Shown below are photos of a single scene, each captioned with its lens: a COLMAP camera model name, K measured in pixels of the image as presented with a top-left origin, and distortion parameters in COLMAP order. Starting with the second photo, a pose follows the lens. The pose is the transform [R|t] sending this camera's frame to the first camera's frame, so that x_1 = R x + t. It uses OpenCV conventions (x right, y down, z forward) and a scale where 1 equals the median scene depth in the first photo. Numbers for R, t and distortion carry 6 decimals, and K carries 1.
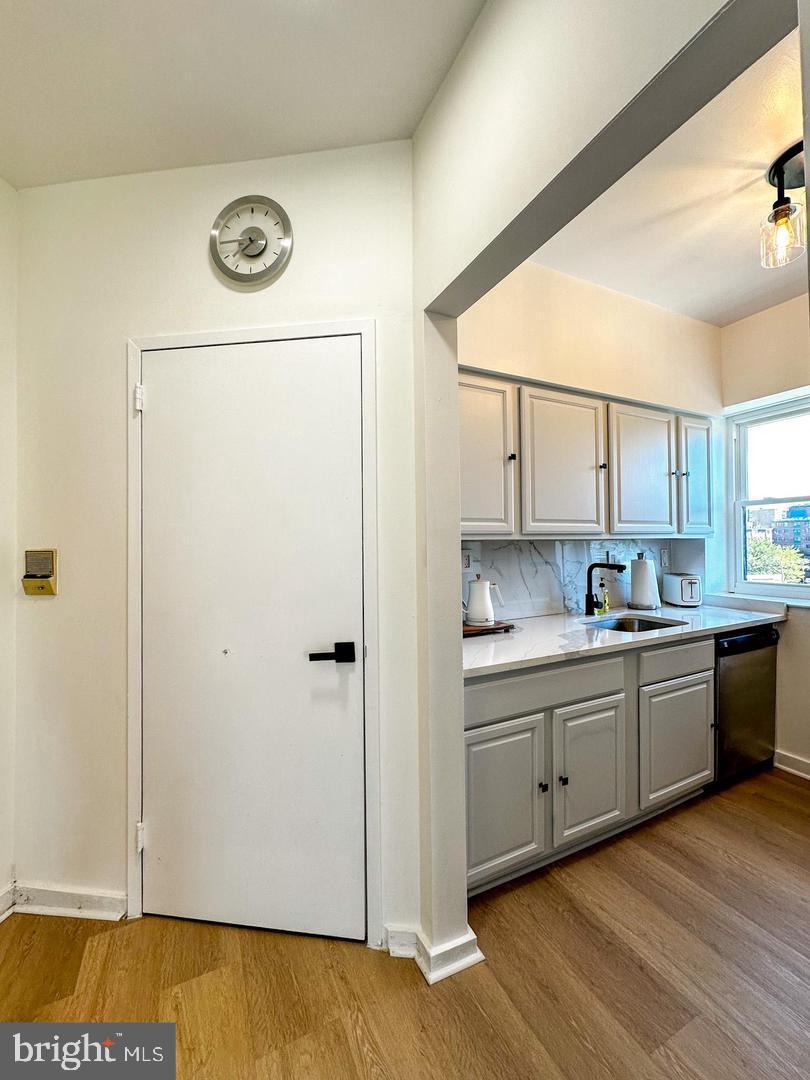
lens RADIAL K [[436.0, 0, 405.8], [0, 436.0, 539.2], [0, 0, 1]] dist [-0.001946, -0.000219]
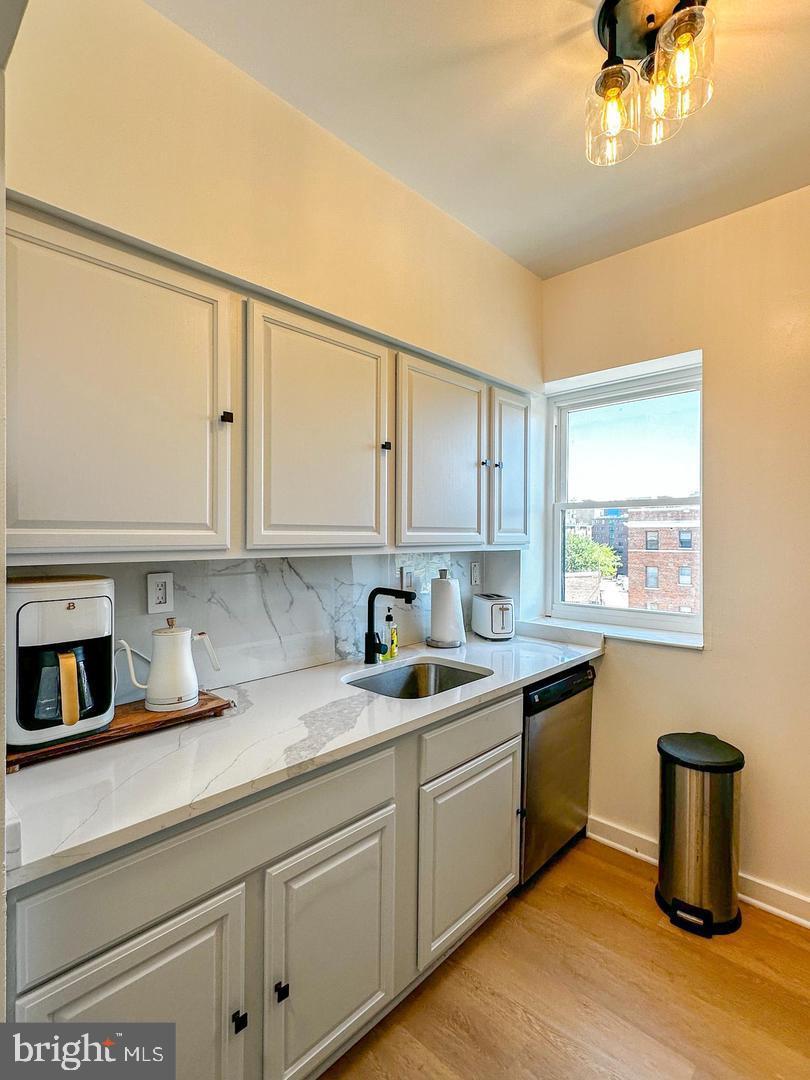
lens RADIAL K [[532.6, 0, 398.0], [0, 532.6, 537.2], [0, 0, 1]] dist [-0.001192, -0.002193]
pose [[0.939049, 0.014265, 0.343488, 0.201412], [-0.018435, 0.999791, 0.008878, -0.037088], [-0.343290, -0.014669, 0.939115, 0.237418]]
